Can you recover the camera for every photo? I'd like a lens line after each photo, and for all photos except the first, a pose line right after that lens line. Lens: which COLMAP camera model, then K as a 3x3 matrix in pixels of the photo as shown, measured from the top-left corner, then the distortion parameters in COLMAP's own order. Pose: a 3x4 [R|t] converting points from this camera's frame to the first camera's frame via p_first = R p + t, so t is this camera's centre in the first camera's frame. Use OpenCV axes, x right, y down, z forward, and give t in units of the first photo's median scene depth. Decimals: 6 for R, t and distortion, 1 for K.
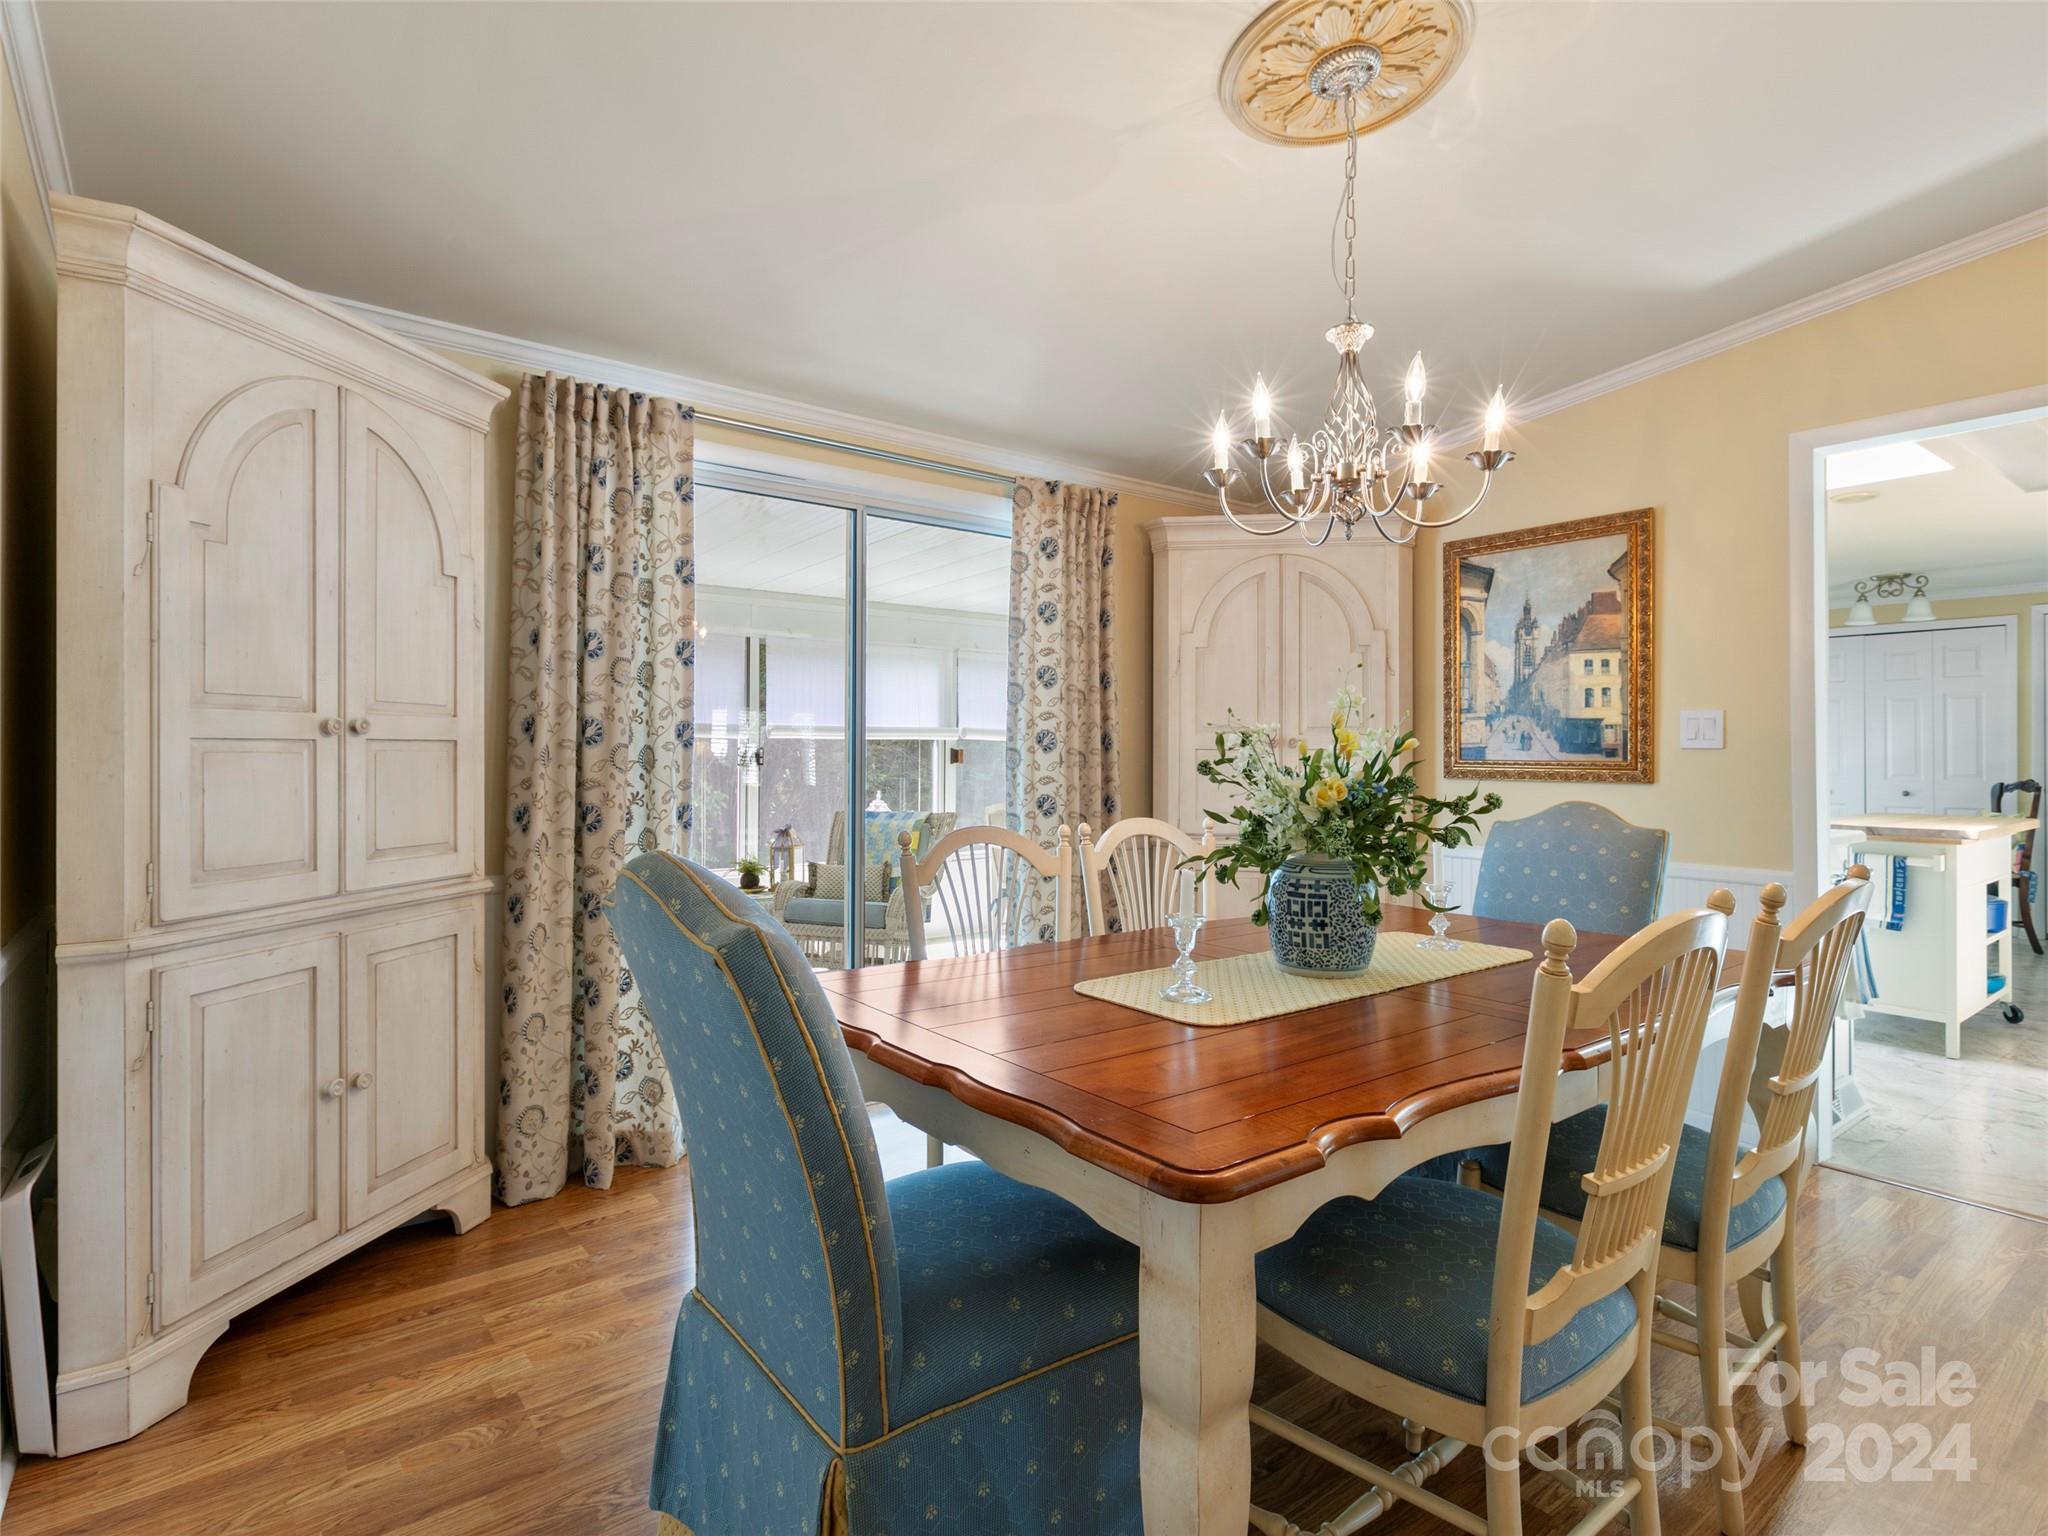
lens RADIAL K [[1031.6, 0, 1026.9], [0, 1031.6, 748.2], [0, 0, 1]] dist [-0.004576, -0.000644]
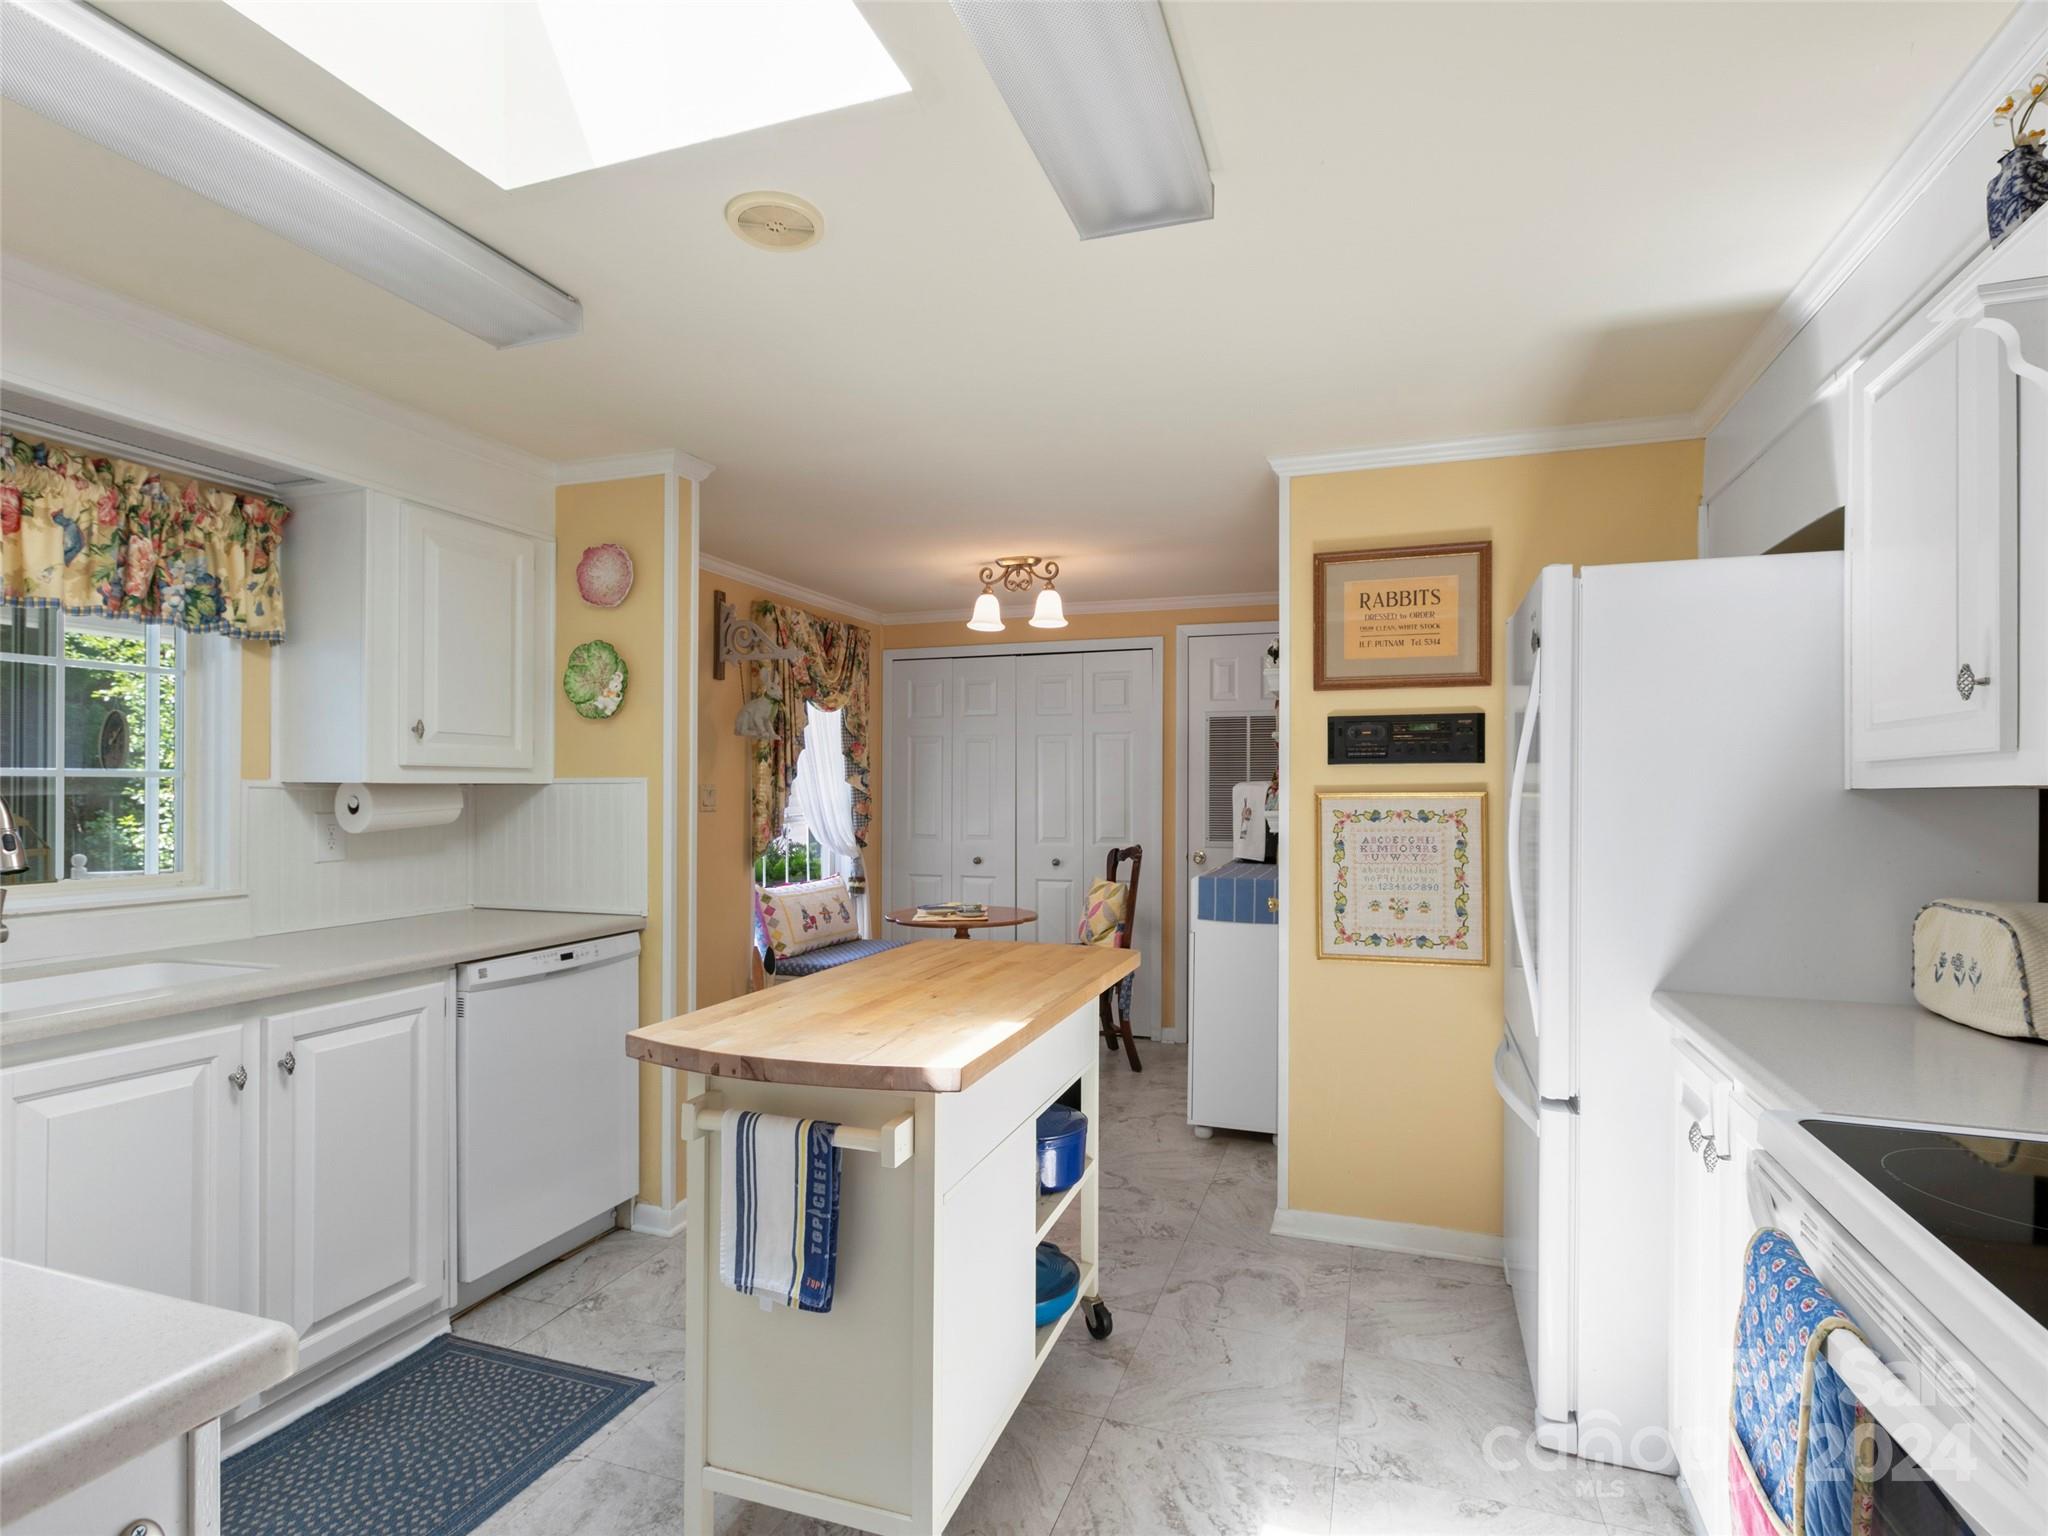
lens RADIAL K [[1052.3, 0, 1021.5], [0, 1052.3, 781.8], [0, 0, 1]] dist [-0.000960, 0.001496]
pose [[0.831962, 0.003913, 0.554818, 0.445590], [-0.003820, 0.999992, -0.001325, -0.016900], [-0.554819, -0.001018, 0.831971, 0.404563]]
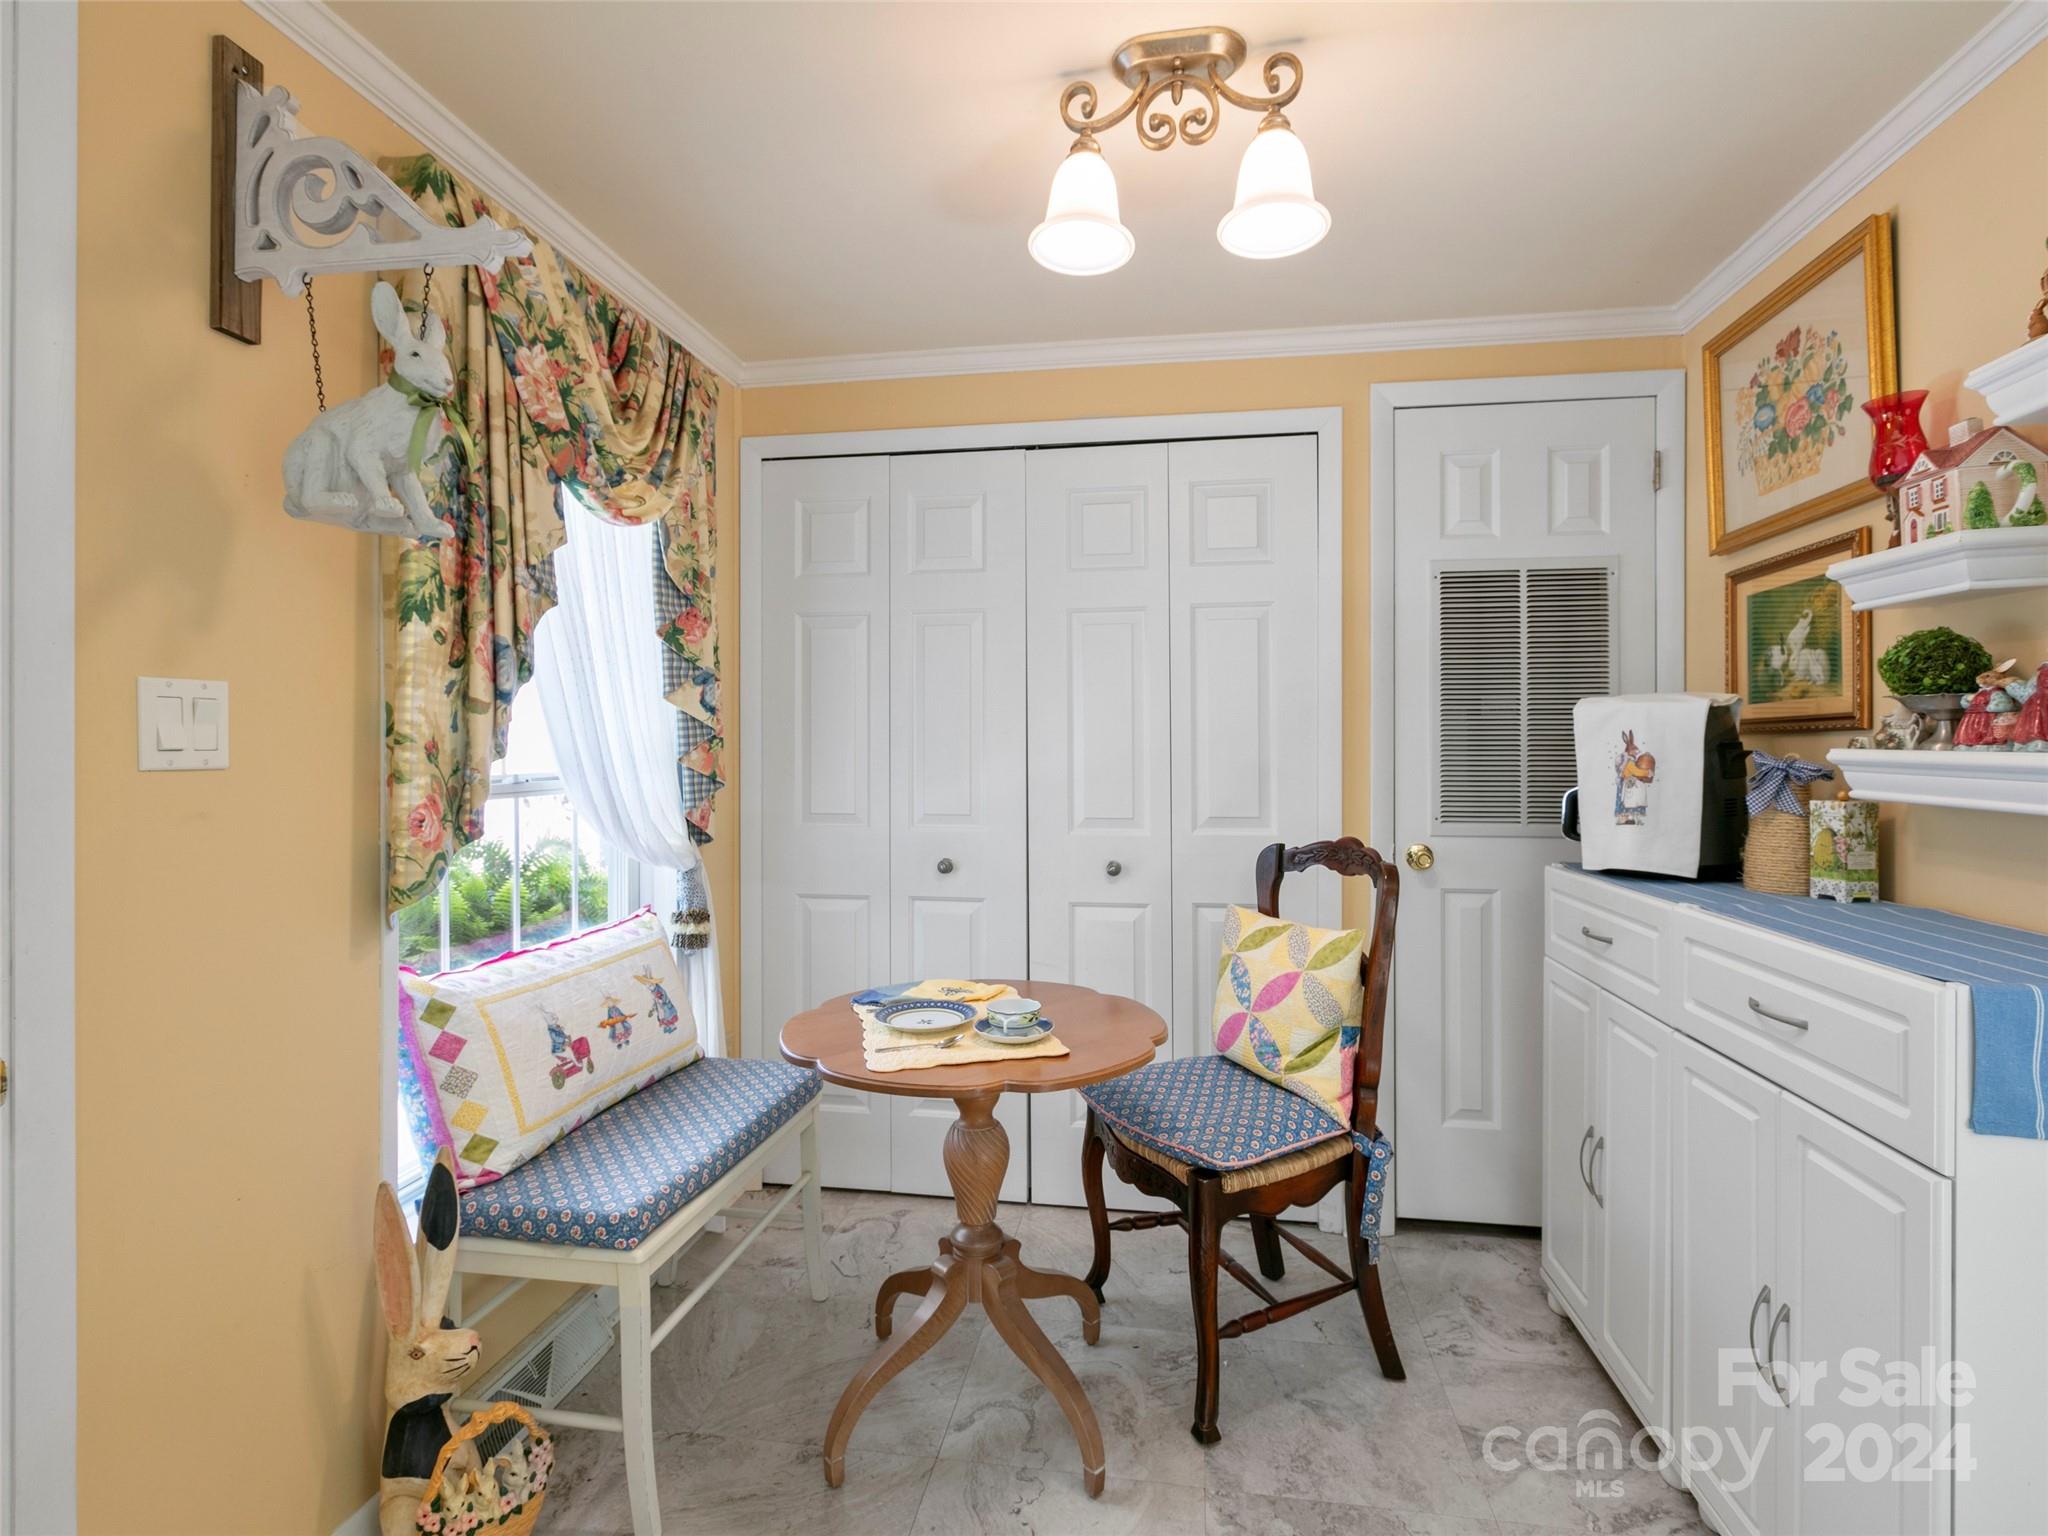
lens RADIAL K [[1016.3, 0, 1020.8], [0, 1016.3, 748.7], [0, 0, 1]] dist [0.002210, 0.000454]
pose [[0.716578, -0.004009, 0.697496, 0.639253], [-0.002823, 0.999959, 0.008648, -0.003612], [-0.697502, -0.008166, 0.716537, 0.846644]]
